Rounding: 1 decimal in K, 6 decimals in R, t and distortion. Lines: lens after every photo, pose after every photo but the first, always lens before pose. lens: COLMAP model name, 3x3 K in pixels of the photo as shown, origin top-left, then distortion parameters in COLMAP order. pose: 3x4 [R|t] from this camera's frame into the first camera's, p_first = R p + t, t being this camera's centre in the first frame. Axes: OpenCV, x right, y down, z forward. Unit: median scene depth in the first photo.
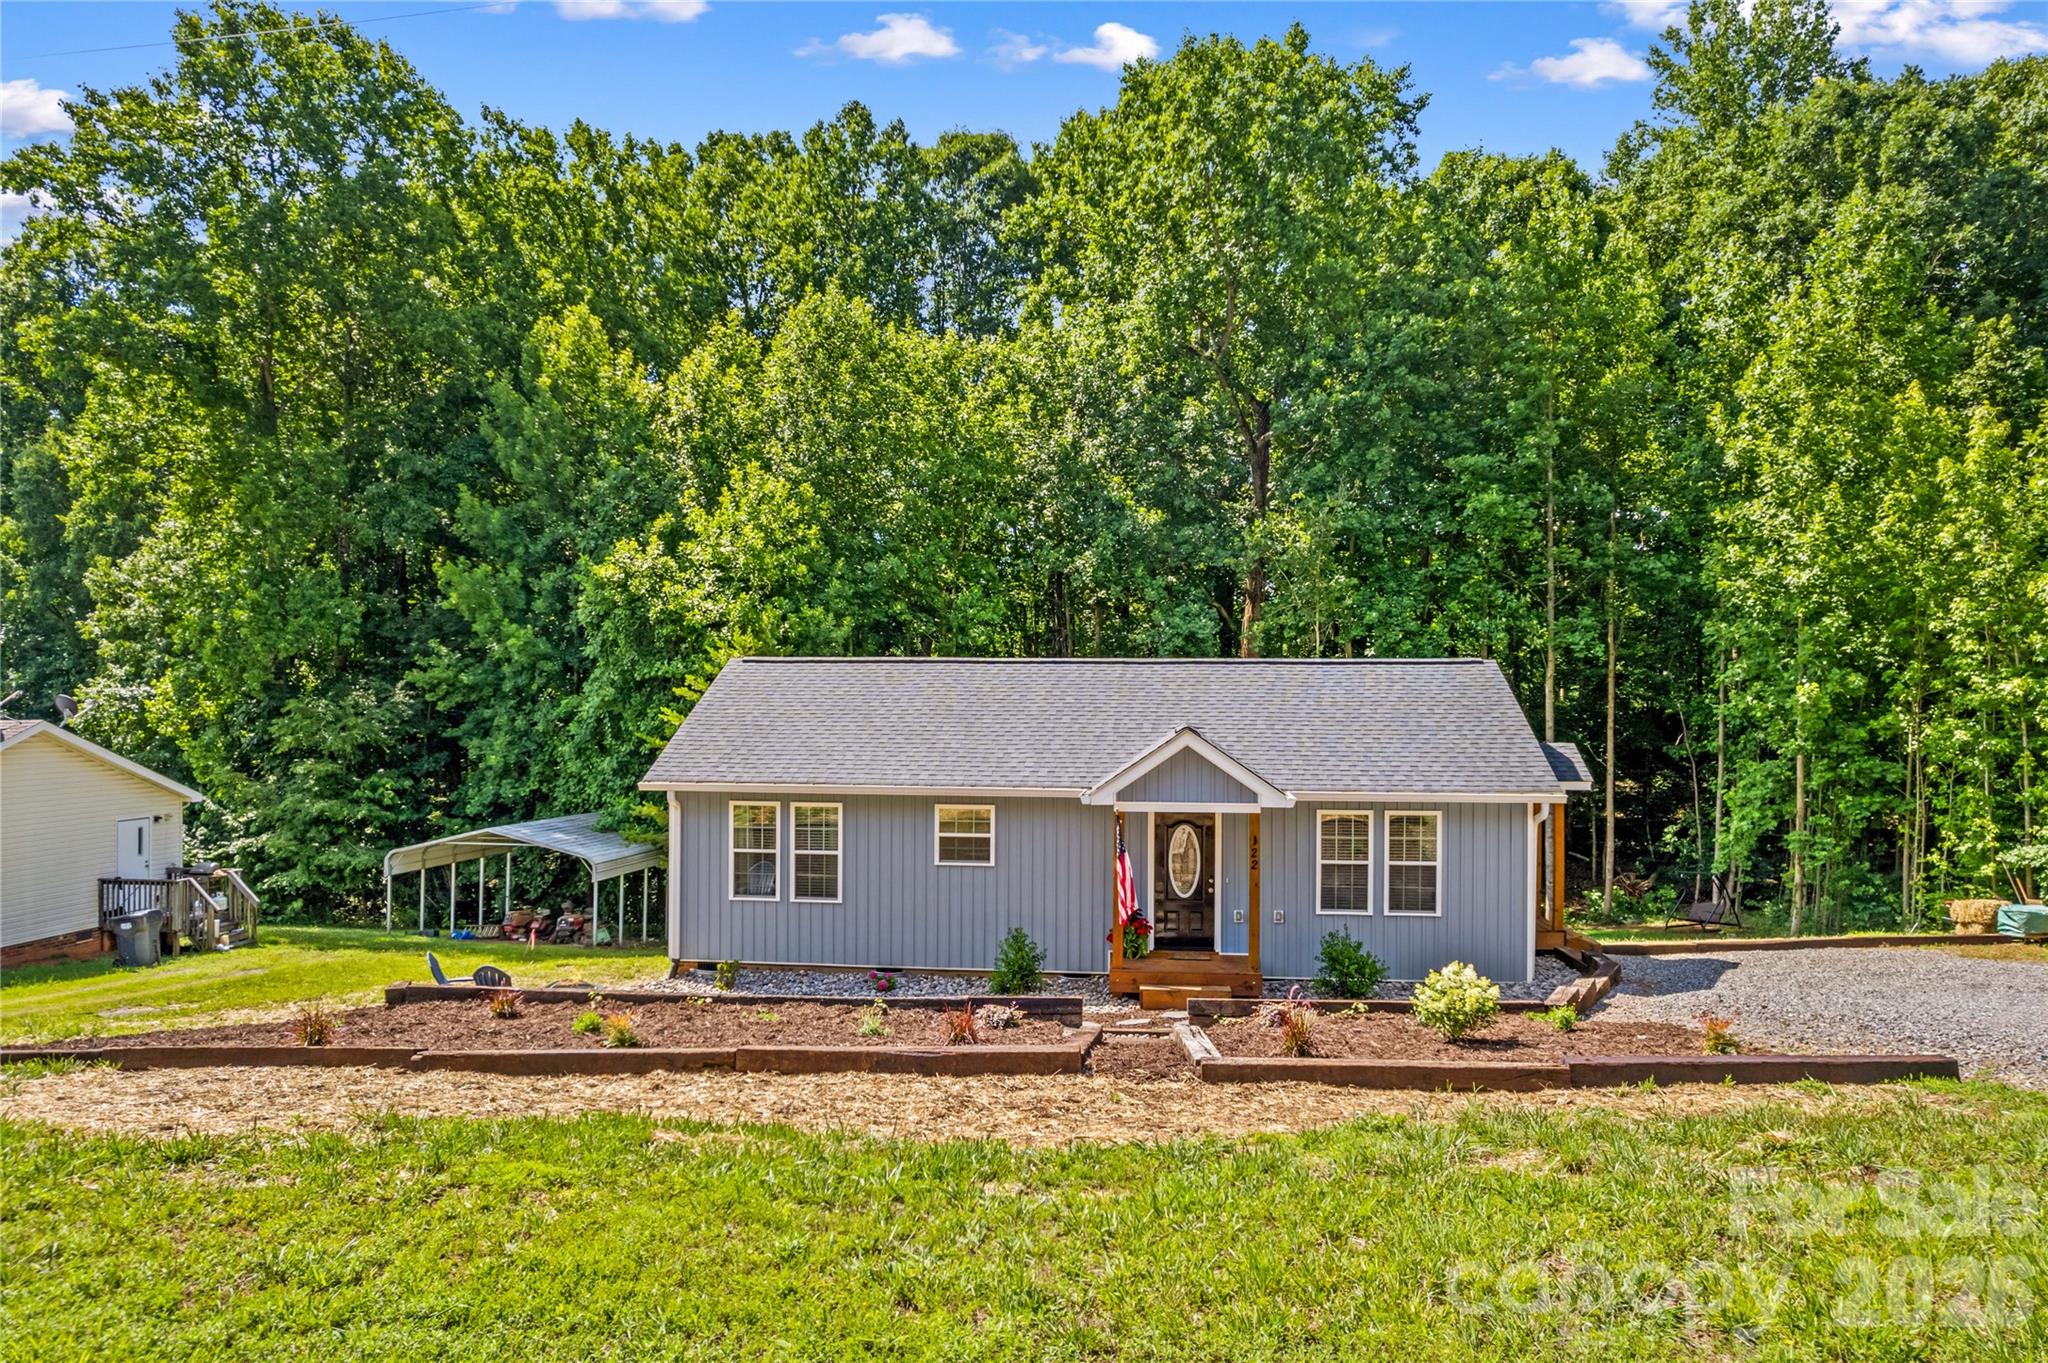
lens RADIAL K [[1316.5, 0, 1013.9], [0, 1316.5, 686.3], [0, 0, 1]] dist [-0.055099, 0.038994]
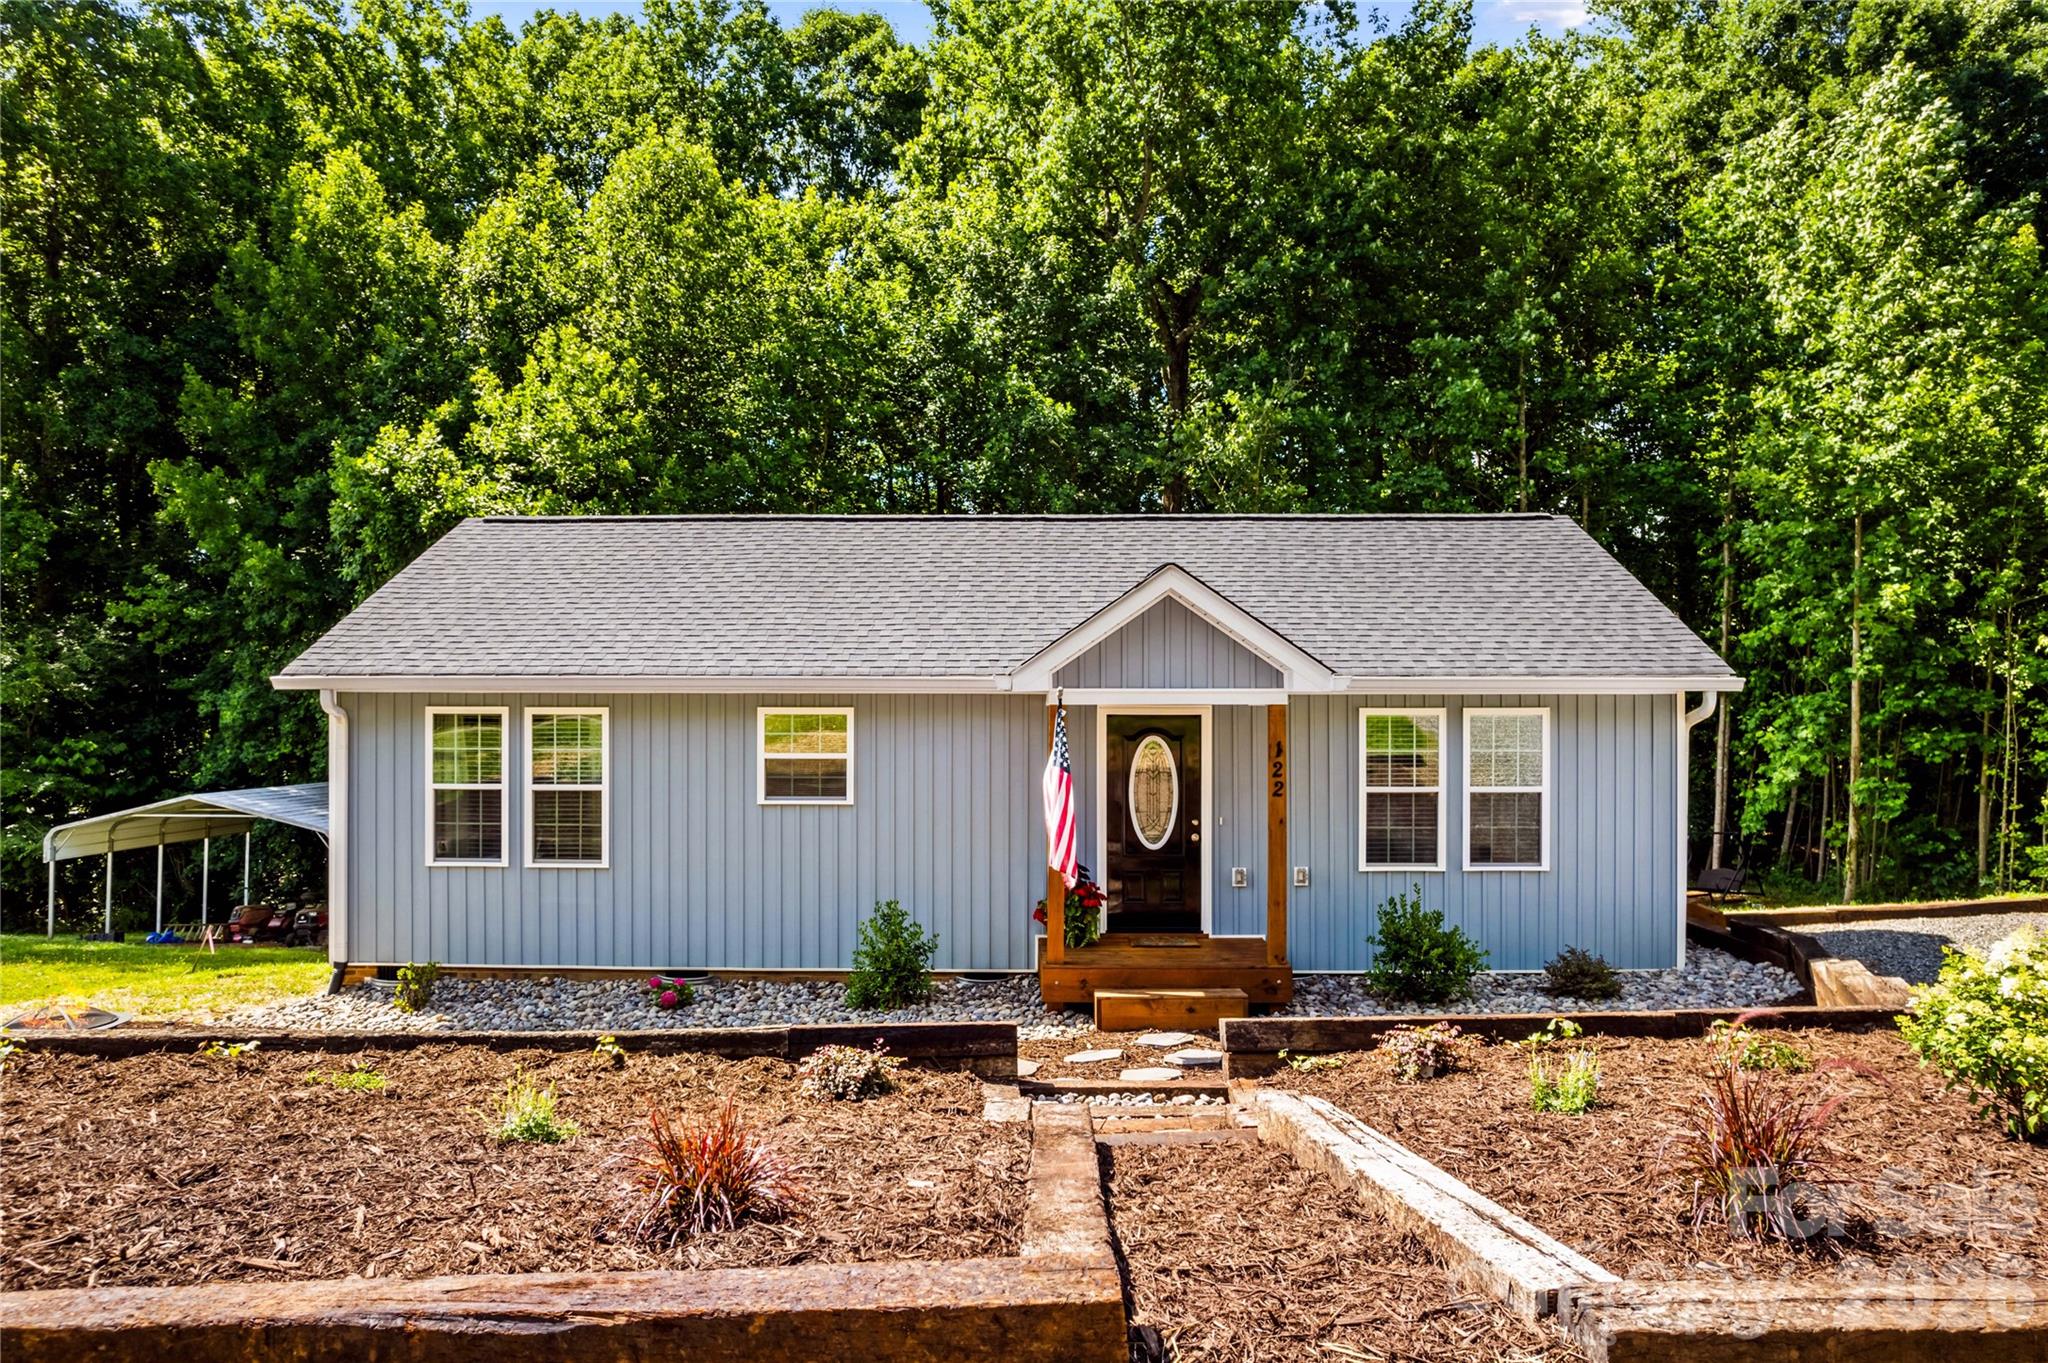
lens RADIAL K [[1316.5, 0, 1013.9], [0, 1316.5, 686.3], [0, 0, 1]] dist [-0.055099, 0.038994]
pose [[0.995642, -0.003630, 0.093182, 0.002315], [0.003274, 0.999987, 0.003982, 0.057313], [-0.093195, -0.003659, 0.995641, 0.270282]]
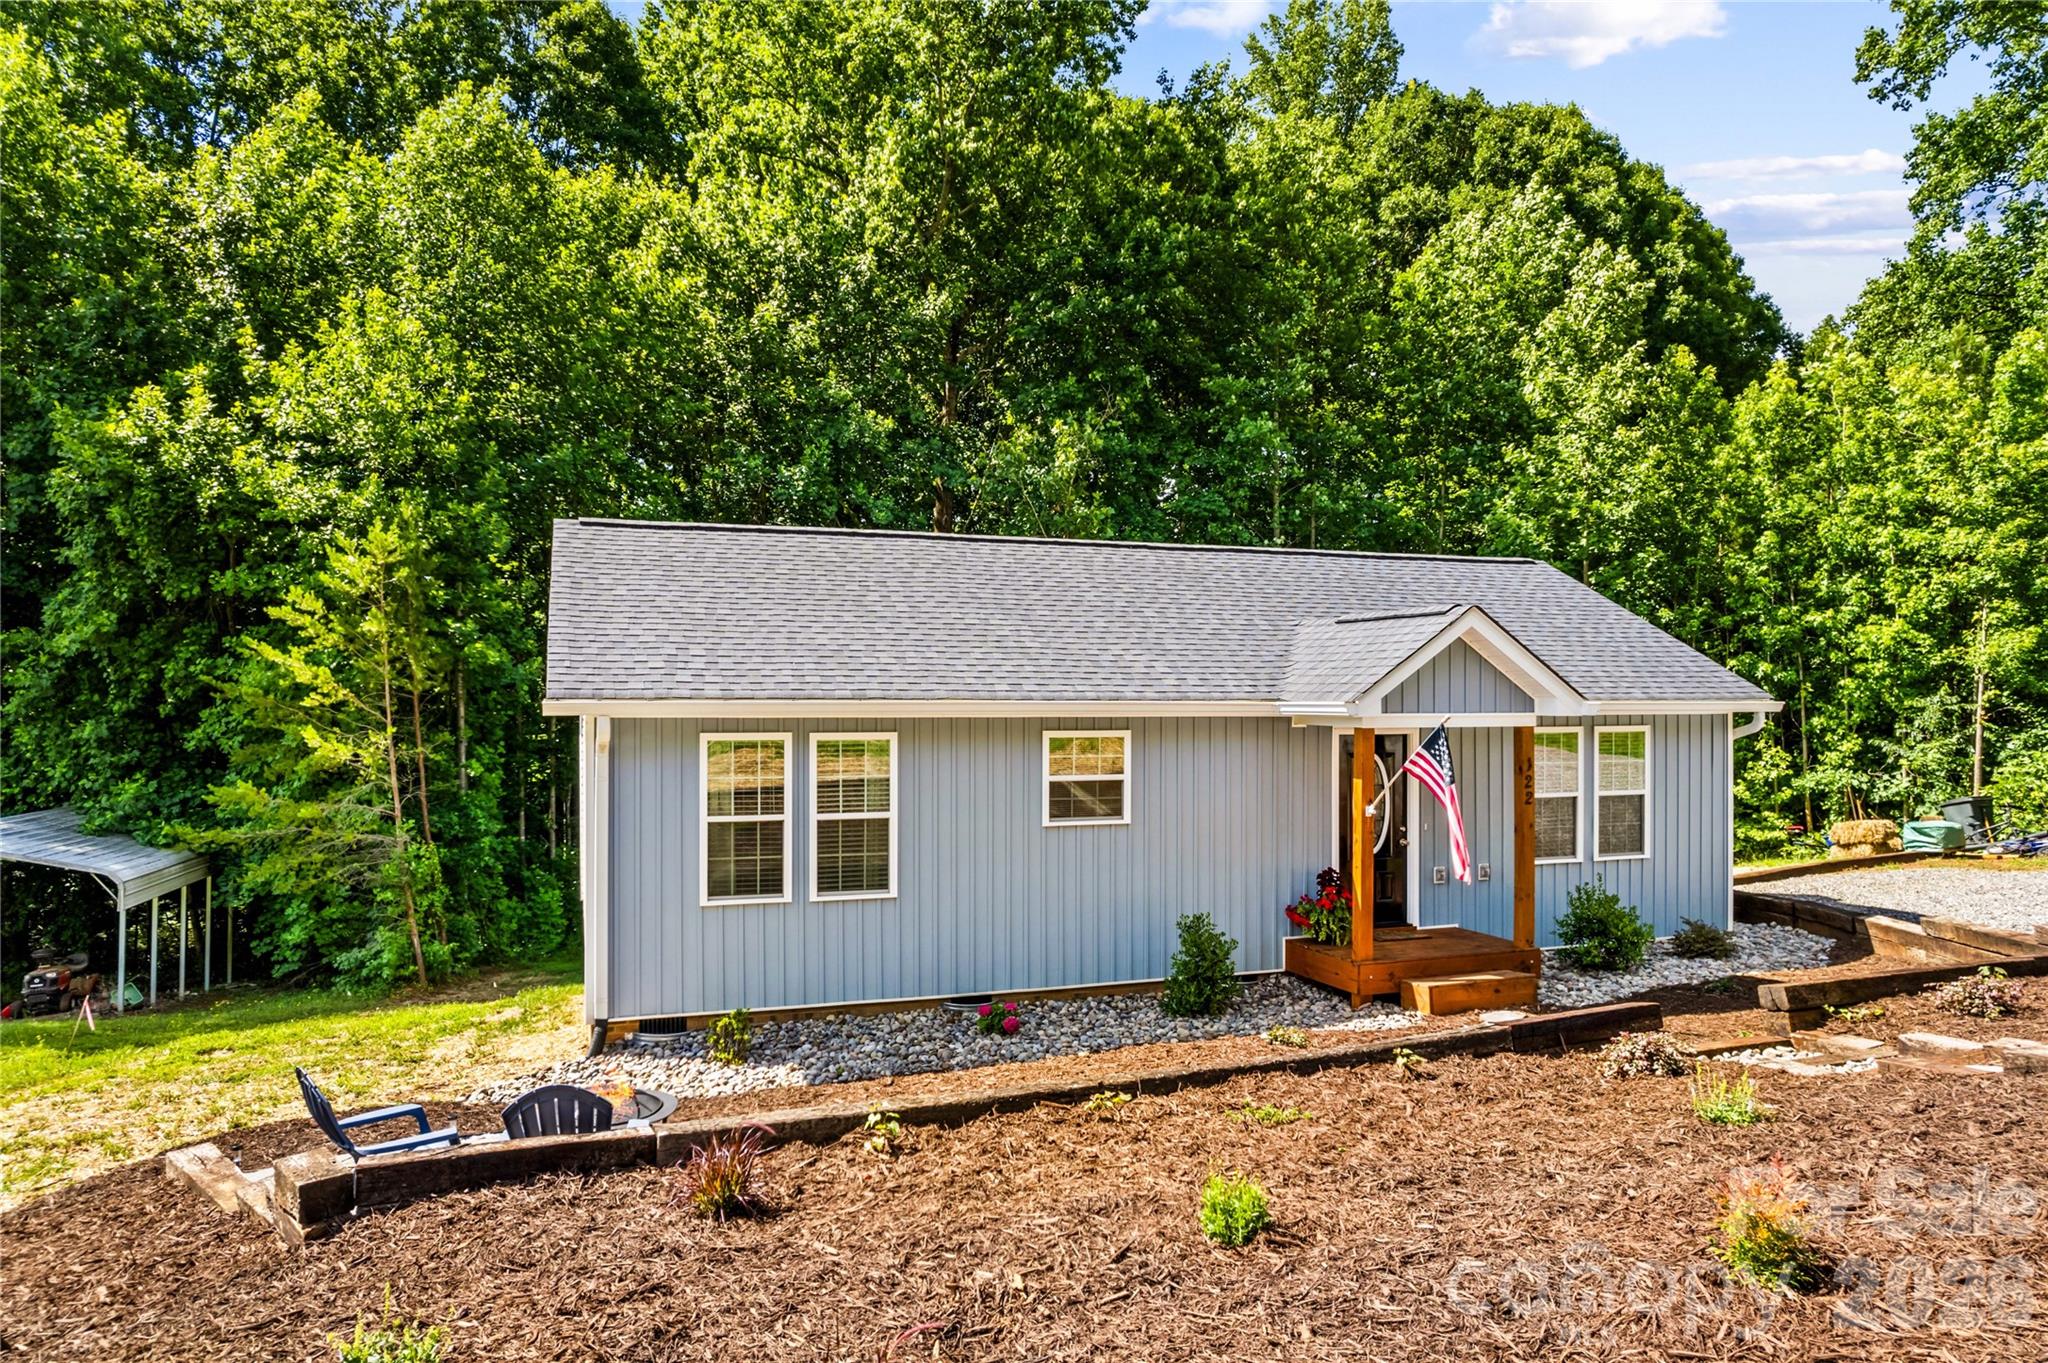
lens RADIAL K [[1331.3, 0, 1023.3], [0, 1331.3, 660.4], [0, 0, 1]] dist [-0.038973, 0.004739]
pose [[0.900246, 0.007018, 0.435325, -0.259173], [-0.000656, 0.999891, -0.014763, 0.047921], [-0.435381, 0.013004, 0.900152, 0.310959]]
